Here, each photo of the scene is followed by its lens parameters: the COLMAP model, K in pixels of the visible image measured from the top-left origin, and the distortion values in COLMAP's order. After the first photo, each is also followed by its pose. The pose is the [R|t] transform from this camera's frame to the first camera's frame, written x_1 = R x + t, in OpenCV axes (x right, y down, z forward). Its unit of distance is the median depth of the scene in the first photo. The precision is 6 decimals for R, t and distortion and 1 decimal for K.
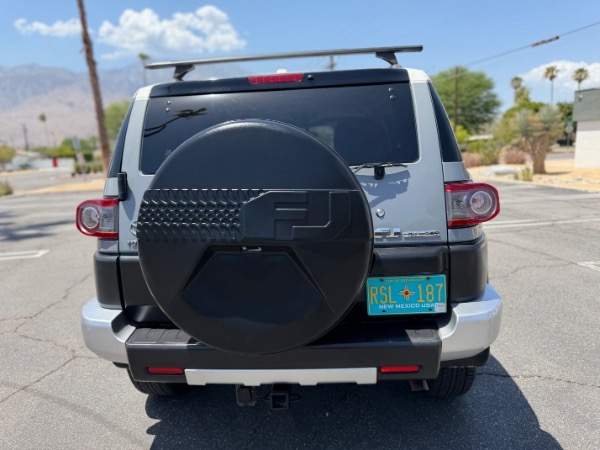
lens RADIAL K [[433.1, 0, 293.6], [0, 433.1, 224.1], [0, 0, 1]] dist [0.024193, -0.024420]
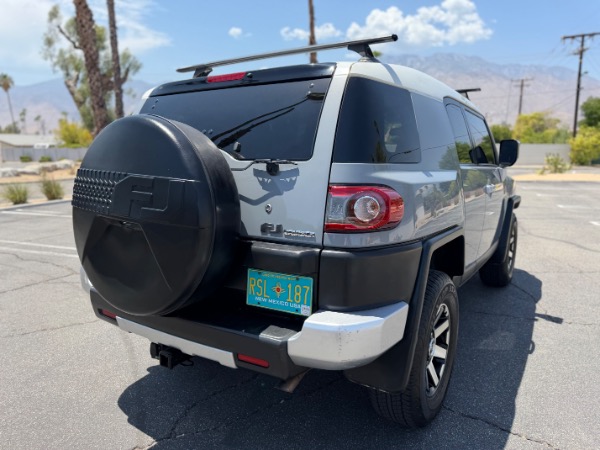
lens RADIAL K [[433.1, 0, 297.5], [0, 433.1, 225.5], [0, 0, 1]] dist [0.024193, -0.024420]
pose [[0.879011, 0.123872, -0.460429, 0.703091], [-0.118147, 0.992134, 0.041363, -0.033037], [0.461931, 0.018040, 0.886732, 0.123106]]
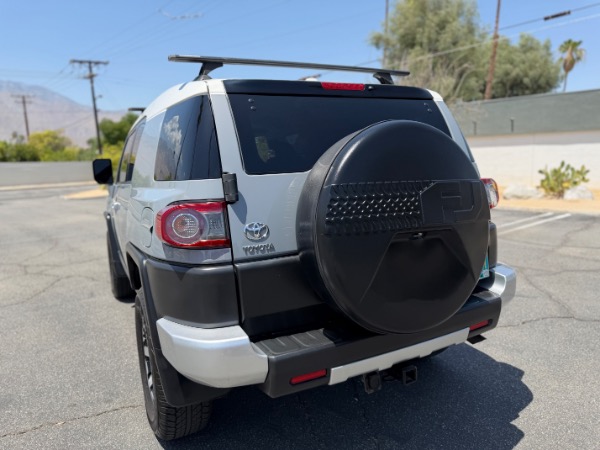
lens RADIAL K [[433.1, 0, 302.6], [0, 433.1, 223.7], [0, 0, 1]] dist [0.024193, -0.024420]
pose [[0.846845, -0.066220, 0.527702, -0.746282], [0.090150, 0.995733, -0.019718, 0.020131], [-0.524144, 0.064270, 0.849201, 0.170436]]
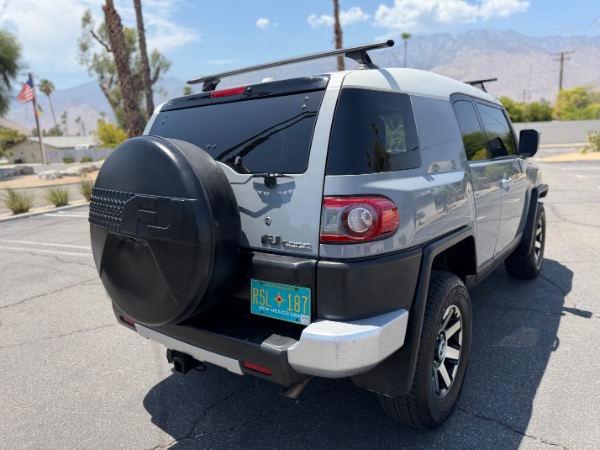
lens RADIAL K [[433.1, 0, 294.7], [0, 433.1, 222.3], [0, 0, 1]] dist [0.024193, -0.024420]
pose [[0.841554, 0.102711, -0.530319, 0.779224], [-0.079246, 0.994609, 0.066880, -0.091966], [0.534329, -0.014258, 0.845156, 0.138488]]
